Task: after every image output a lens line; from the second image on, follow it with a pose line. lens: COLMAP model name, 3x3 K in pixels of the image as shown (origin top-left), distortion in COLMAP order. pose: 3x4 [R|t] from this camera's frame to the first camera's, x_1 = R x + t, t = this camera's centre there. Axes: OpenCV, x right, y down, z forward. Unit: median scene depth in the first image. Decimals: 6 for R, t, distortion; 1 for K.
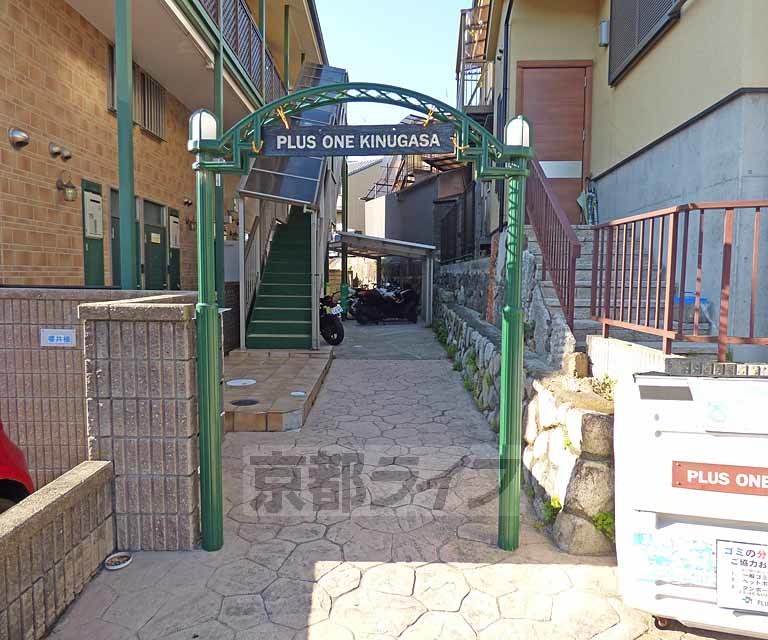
lens RADIAL K [[514.5, 0, 384.0], [0, 514.5, 320.0], [0, 0, 1]] dist [-0.011397, -0.002498]
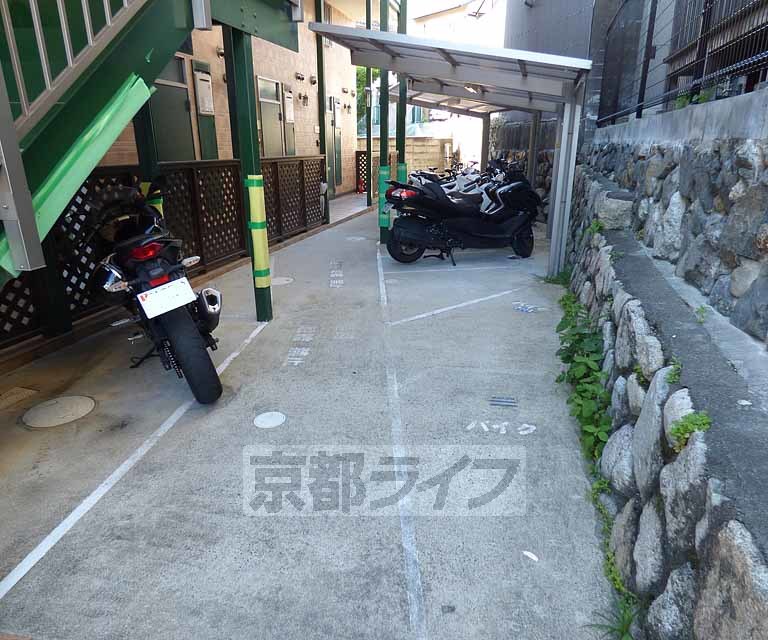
lens RADIAL K [[514.5, 0, 384.0], [0, 514.5, 320.0], [0, 0, 1]] dist [-0.011397, -0.002498]
pose [[0.967702, 0.076493, -0.240213, 0.048853], [-0.016031, 0.969598, 0.244176, -0.047081], [0.251587, -0.232439, 0.939508, 0.486299]]
